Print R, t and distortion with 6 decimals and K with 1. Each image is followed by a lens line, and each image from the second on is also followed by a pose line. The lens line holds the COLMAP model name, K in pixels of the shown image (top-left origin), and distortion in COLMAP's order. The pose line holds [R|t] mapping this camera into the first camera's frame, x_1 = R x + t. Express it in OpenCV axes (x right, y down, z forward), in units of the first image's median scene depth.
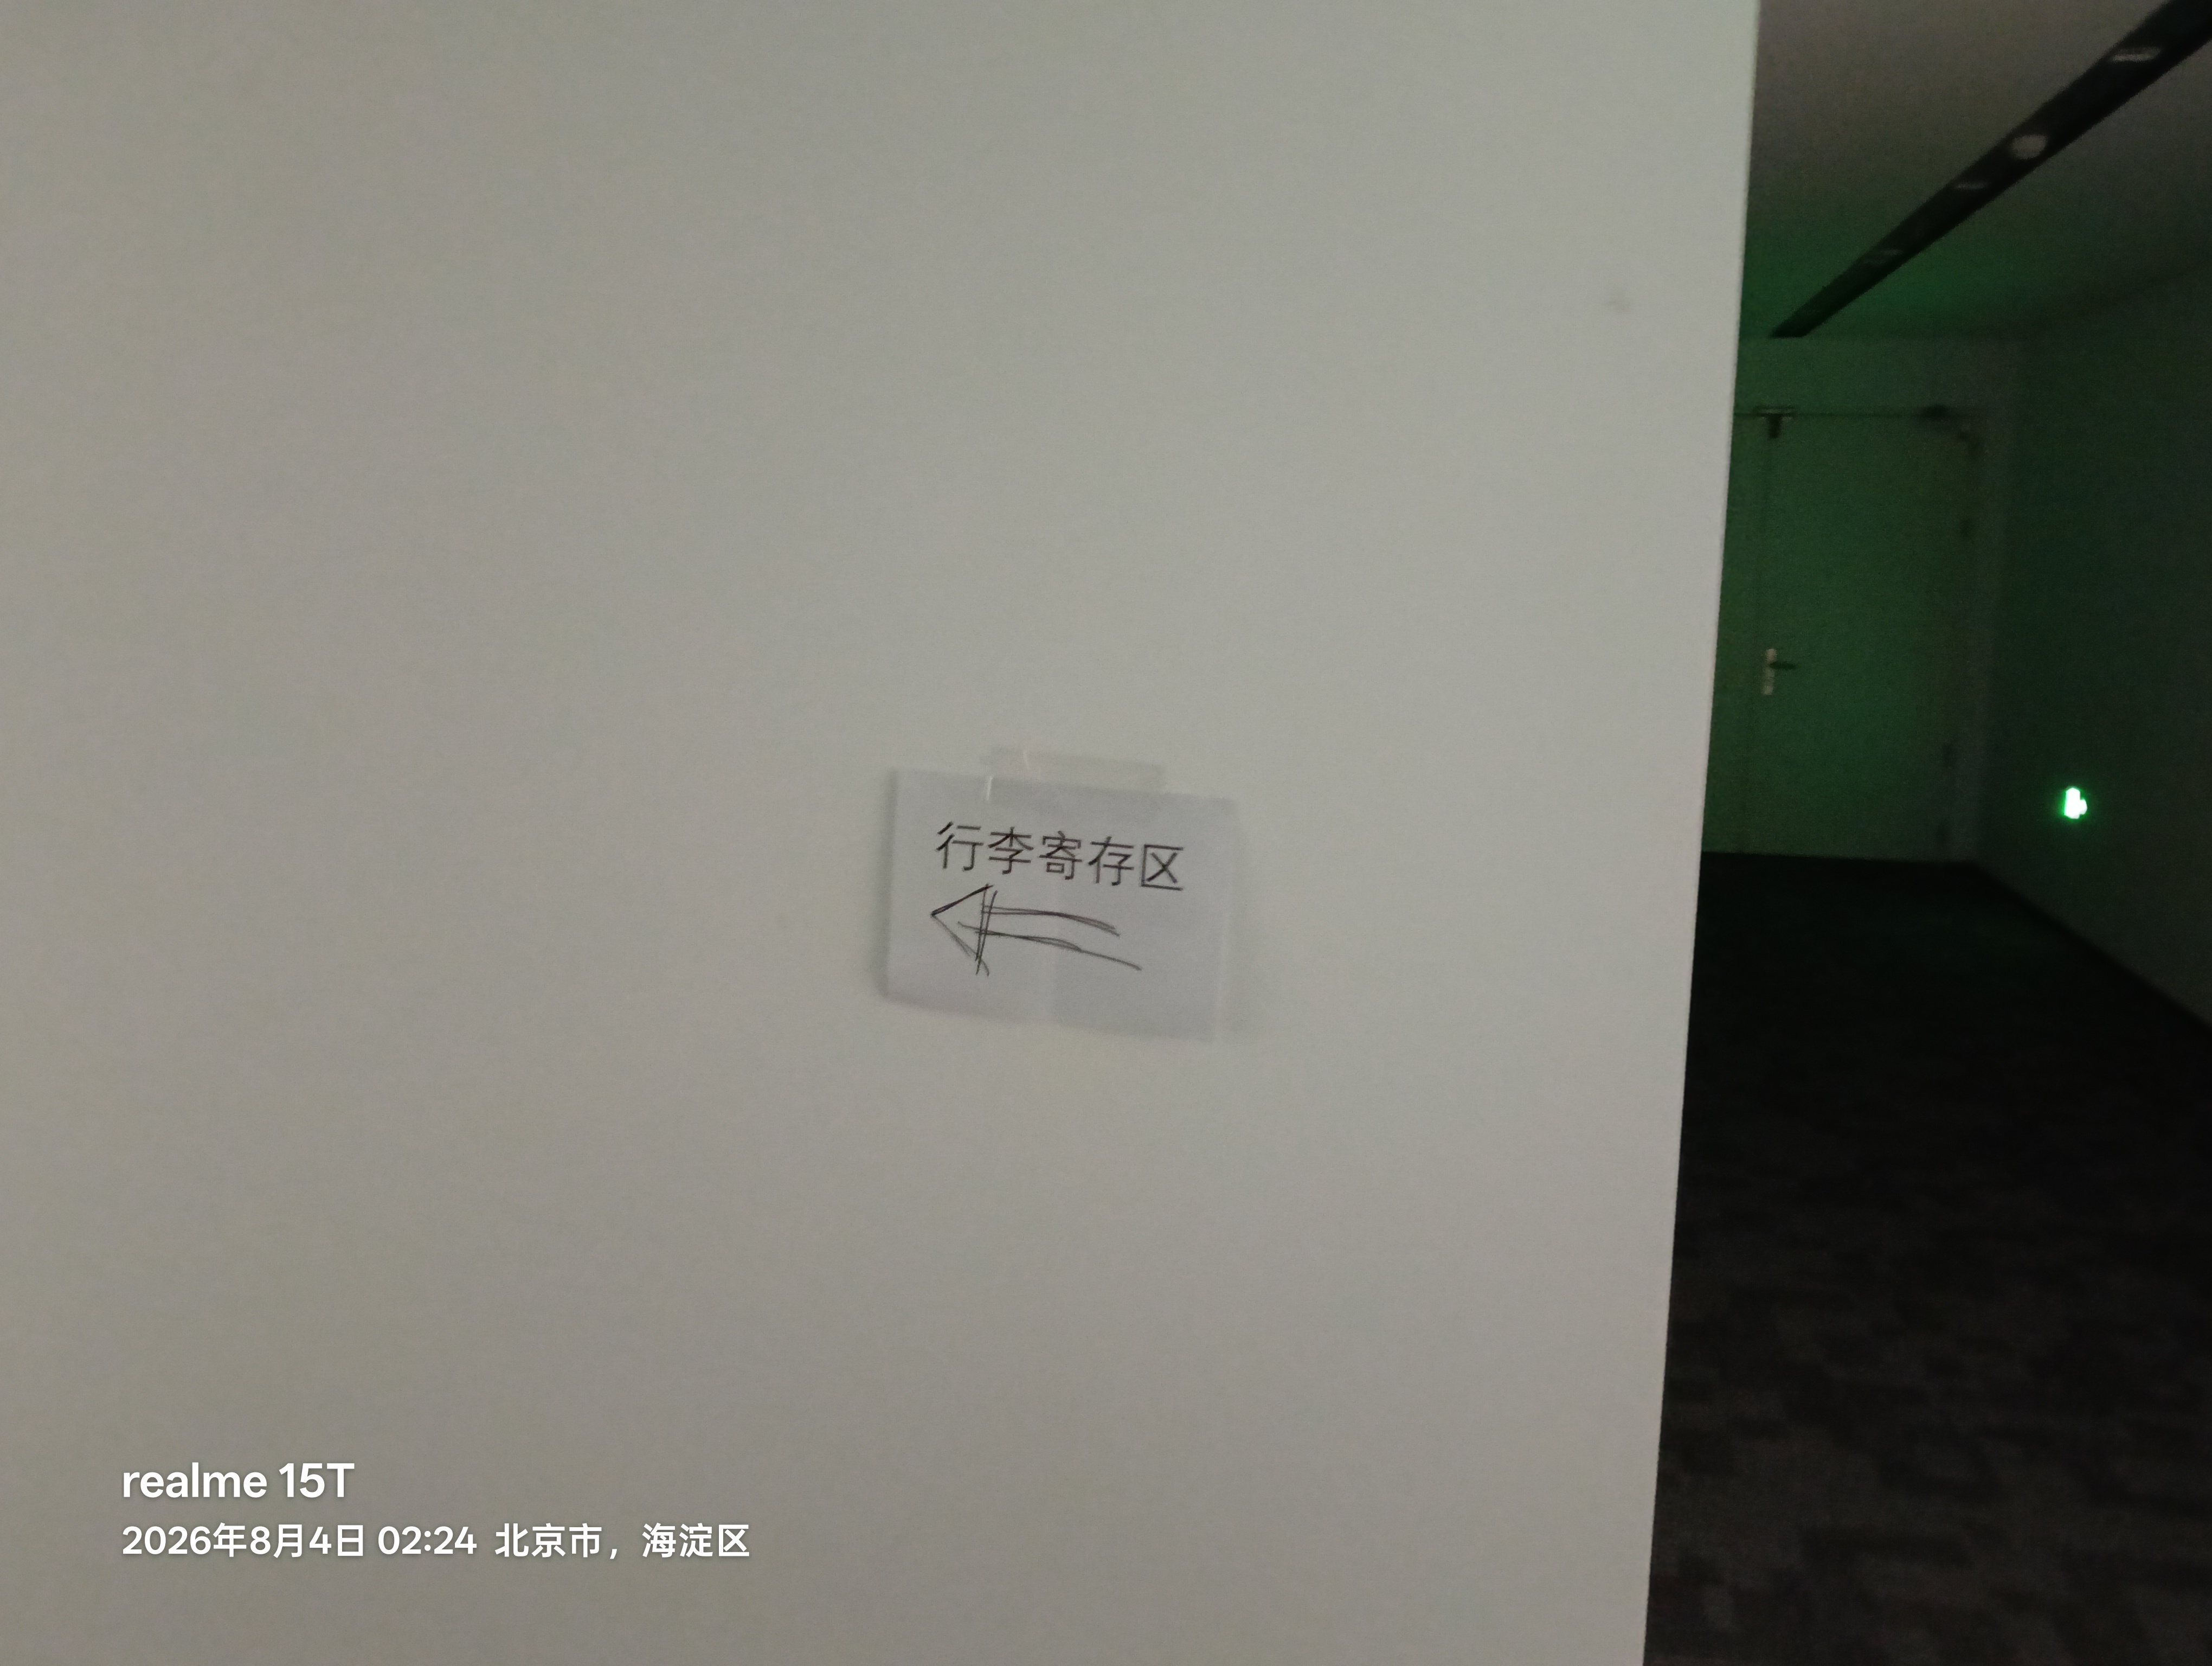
lens RADIAL K [[1752.8, 0, 1106.0], [0, 1752.8, 833.0], [0, 0, 1]] dist [-0.064922, -0.001013]
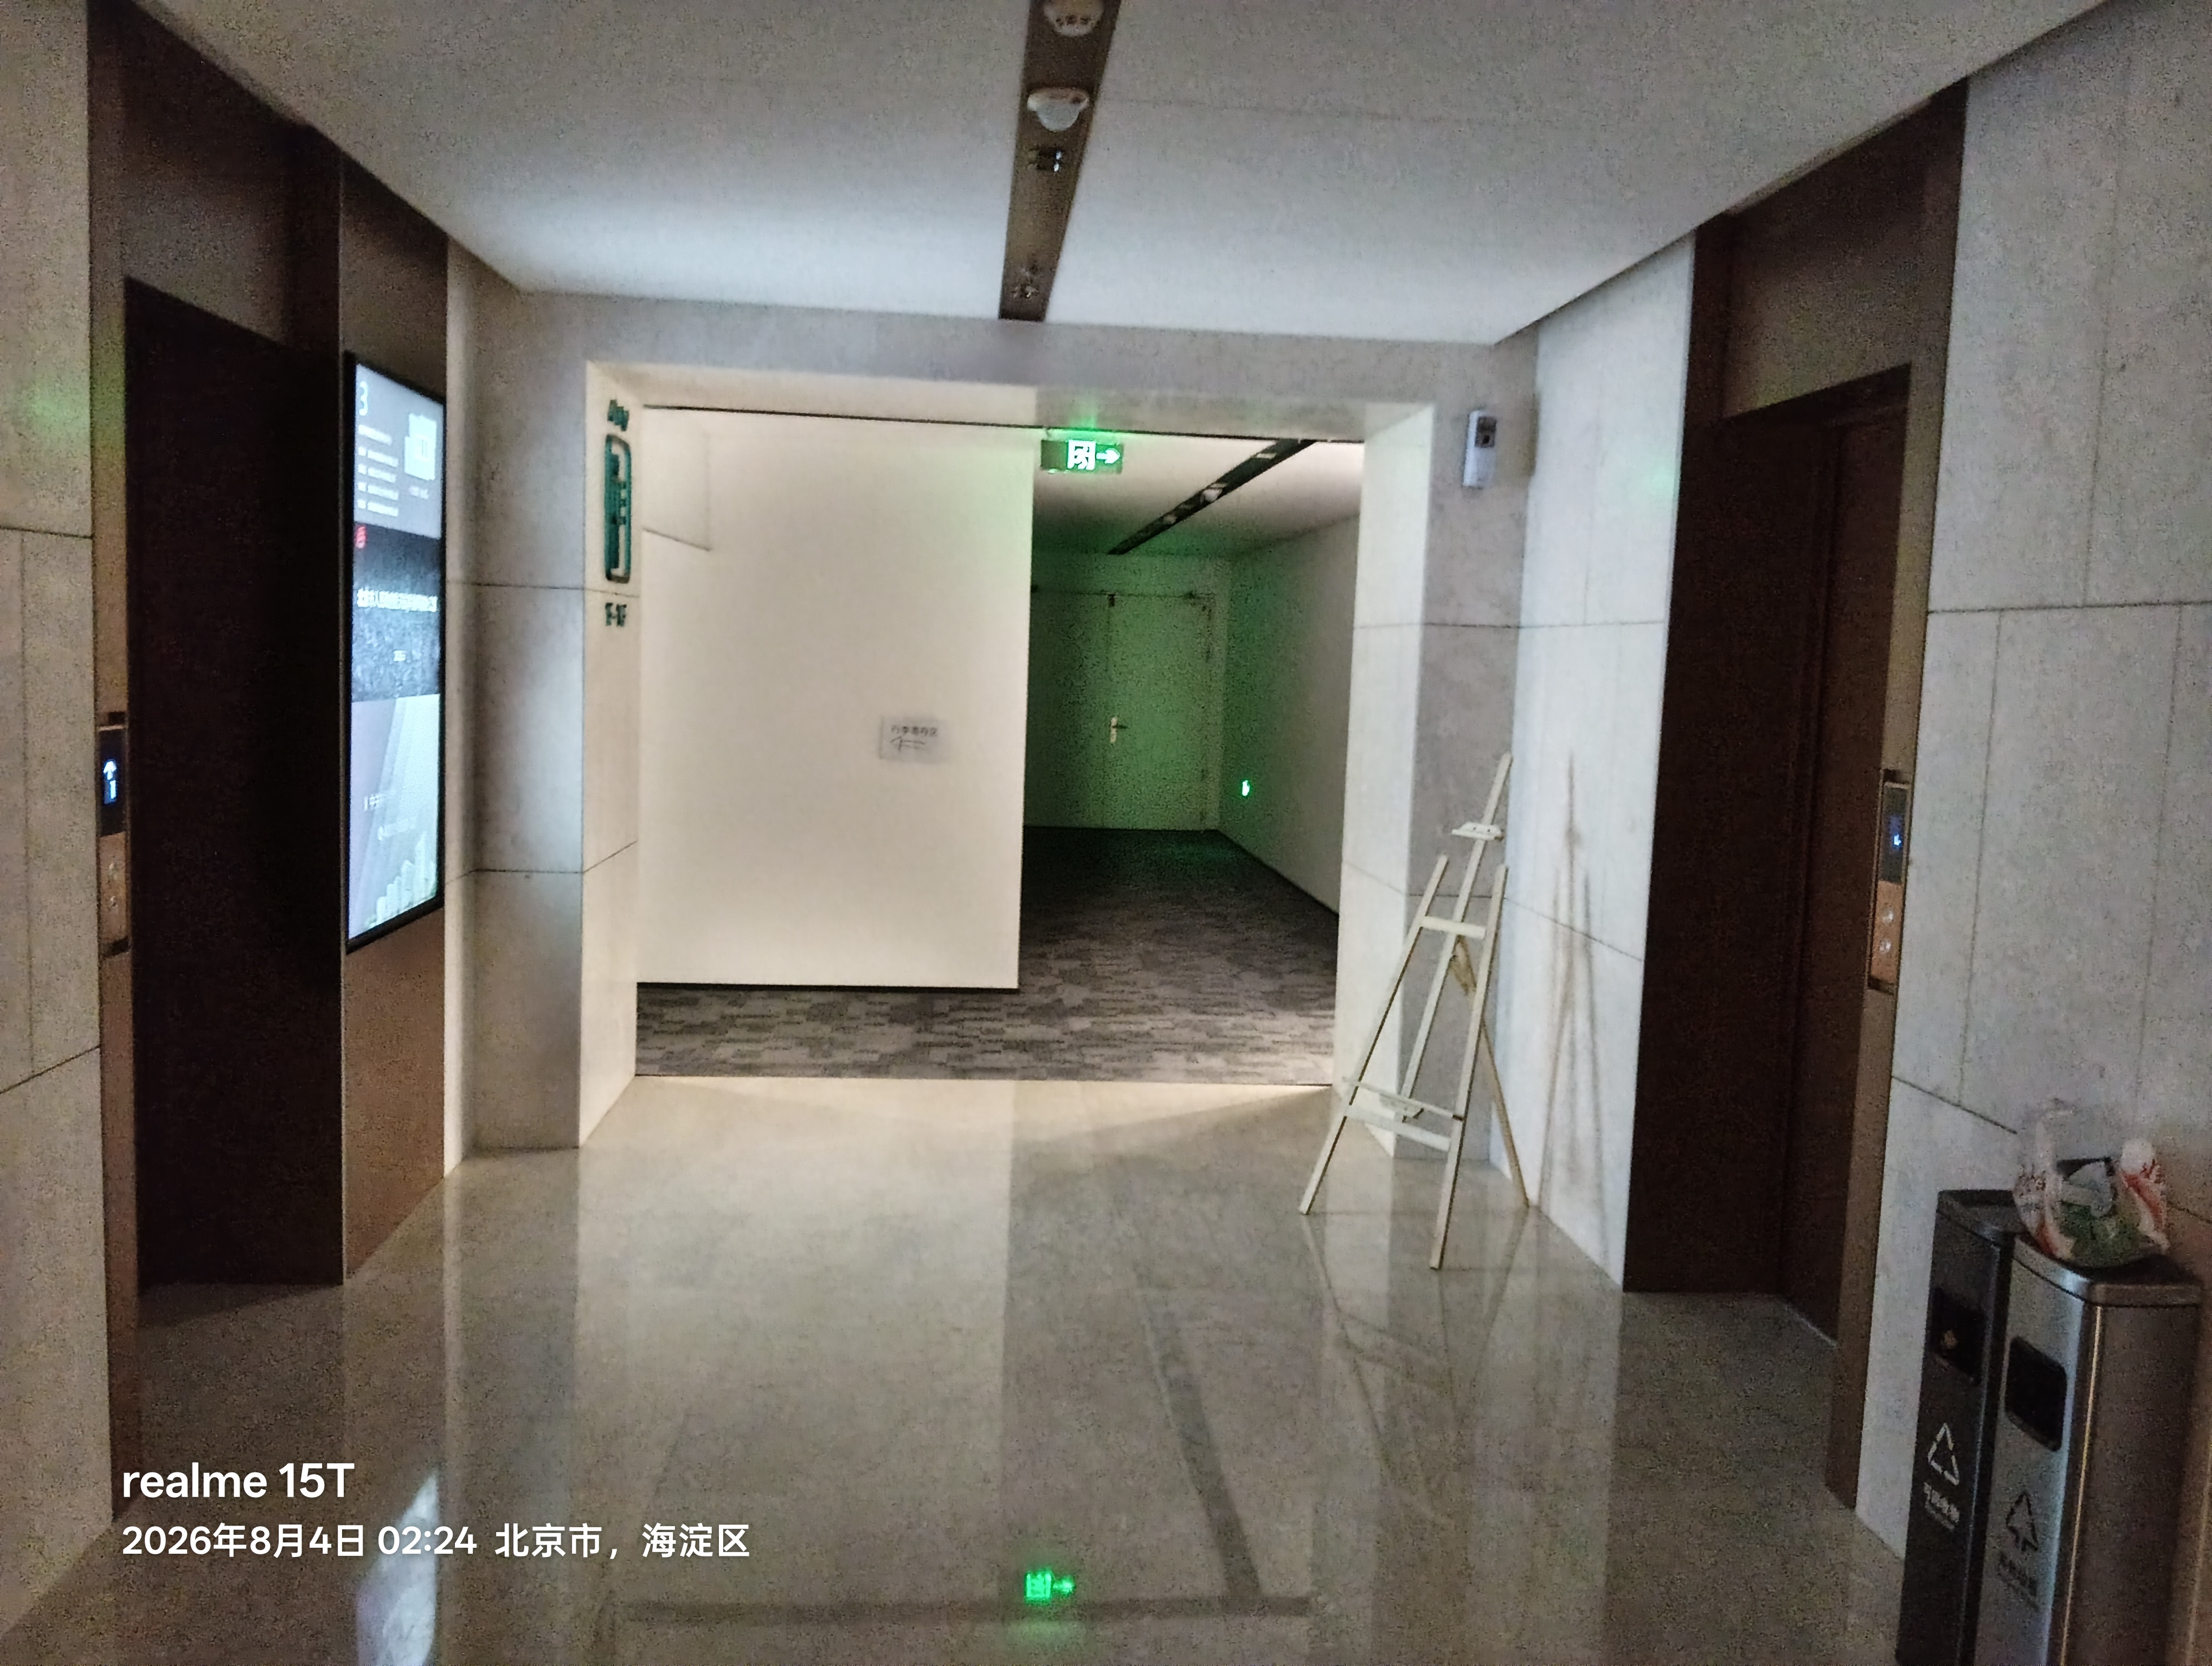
lens RADIAL K [[1752.8, 0, 1106.0], [0, 1752.8, 833.0], [0, 0, 1]] dist [-0.064922, -0.001013]
pose [[0.951324, -0.013569, 0.307895, -1.142552], [0.029953, 0.998372, -0.048550, 0.613234], [-0.306735, 0.055409, 0.950181, -4.374190]]
